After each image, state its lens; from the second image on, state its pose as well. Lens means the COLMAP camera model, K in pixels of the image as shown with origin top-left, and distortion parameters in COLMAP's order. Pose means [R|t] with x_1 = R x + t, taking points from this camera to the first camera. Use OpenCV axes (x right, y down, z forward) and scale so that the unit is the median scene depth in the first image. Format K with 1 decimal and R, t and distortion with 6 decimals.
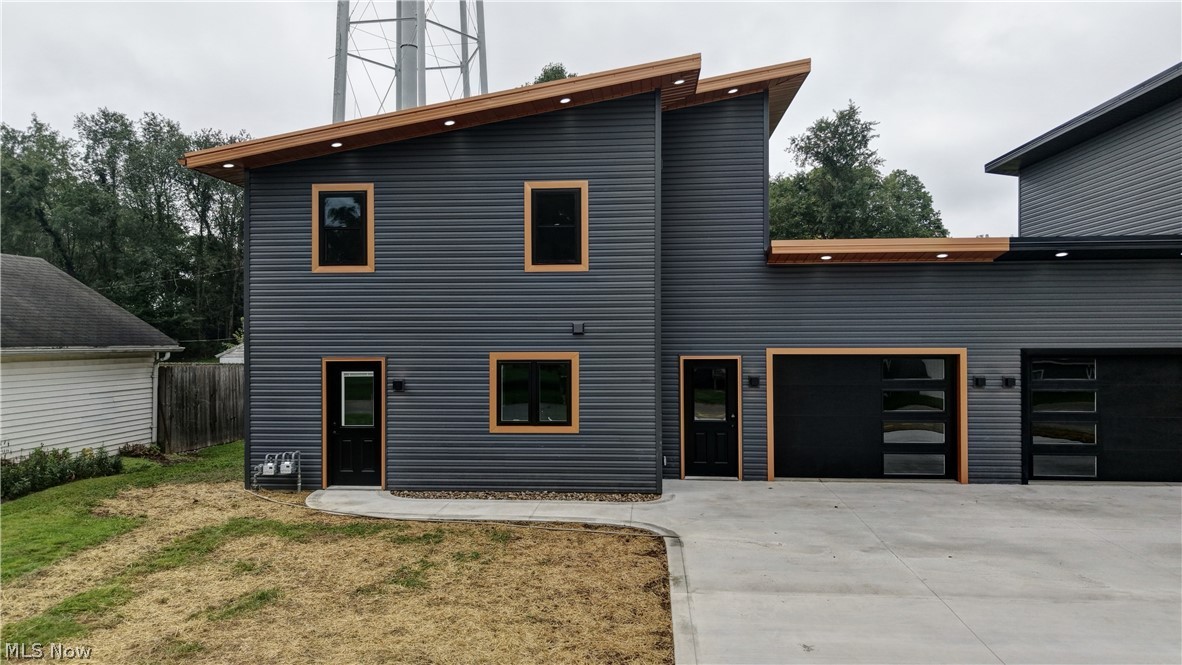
lens RADIAL K [[789.2, 0, 588.0], [0, 789.2, 334.5], [0, 0, 1]] dist [0.034500, -0.037478]
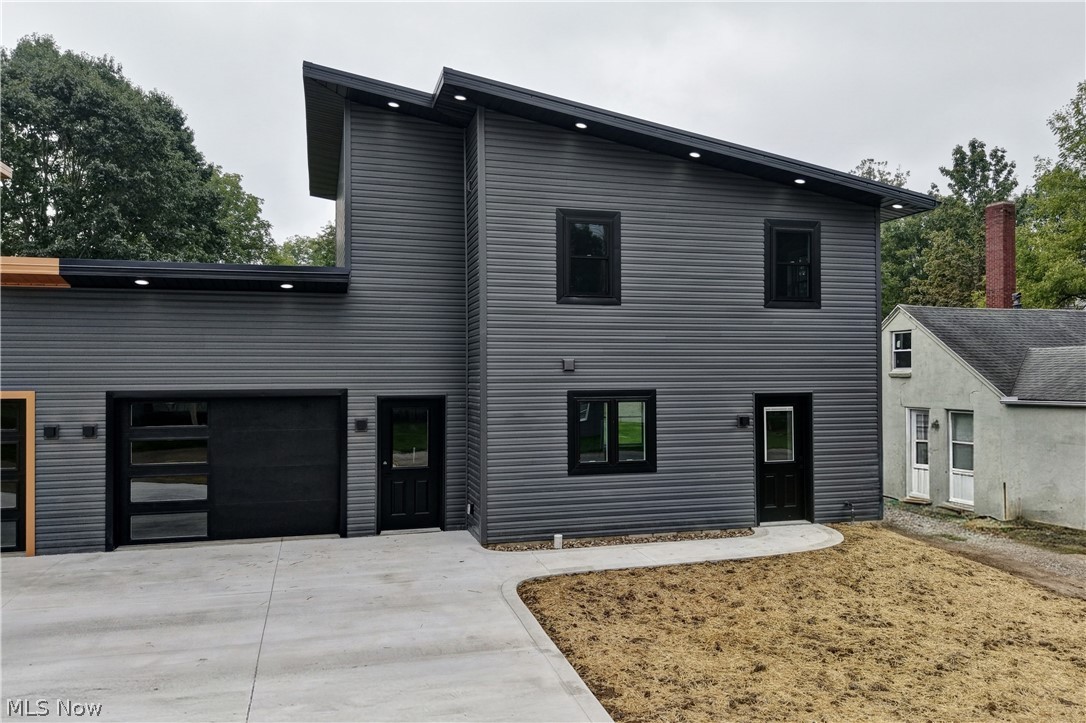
lens RADIAL K [[863.2, 0, 595.2], [0, 863.2, 362.4], [0, 0, 1]] dist [0.006948, -0.000068]
pose [[0.924387, 0.004344, 0.381430, 0.651398], [0.000338, 0.999925, -0.012208, -0.001871], [-0.381455, 0.011414, 0.924317, -0.053989]]
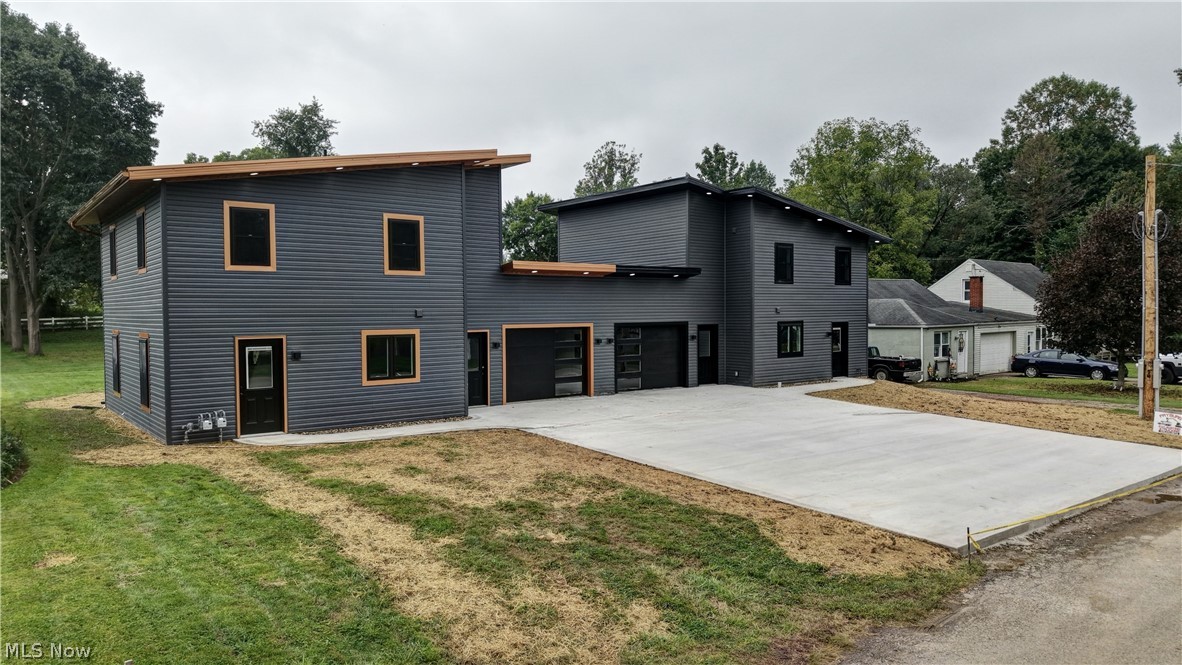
lens RADIAL K [[789.2, 0, 588.0], [0, 789.2, 334.5], [0, 0, 1]] dist [0.034500, -0.037478]
pose [[0.731303, -0.022765, 0.681673, -0.747494], [0.002191, 0.999516, 0.031030, -0.012212], [-0.682049, -0.021199, 0.730999, -0.311395]]
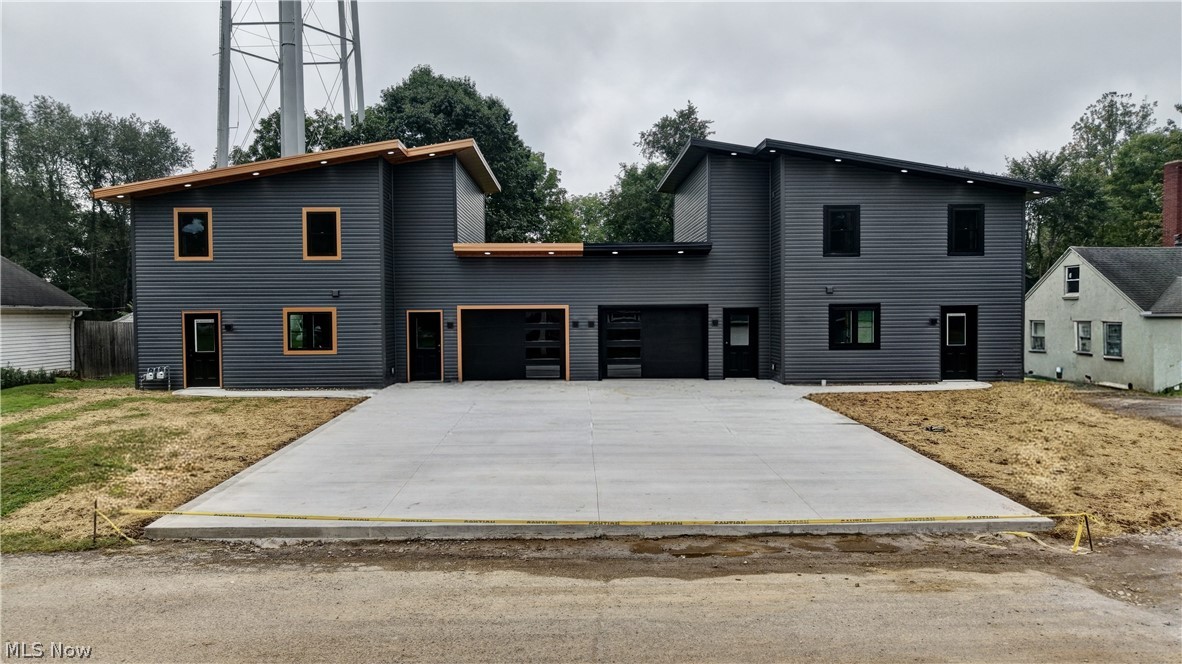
lens RADIAL K [[789.2, 0, 588.0], [0, 789.2, 334.0], [0, 0, 1]] dist [0.034500, -0.037478]
pose [[0.994647, -0.007491, 0.103064, 0.328588], [0.004156, 0.999462, 0.032541, 0.024591], [-0.103252, -0.031939, 0.994142, -0.724484]]
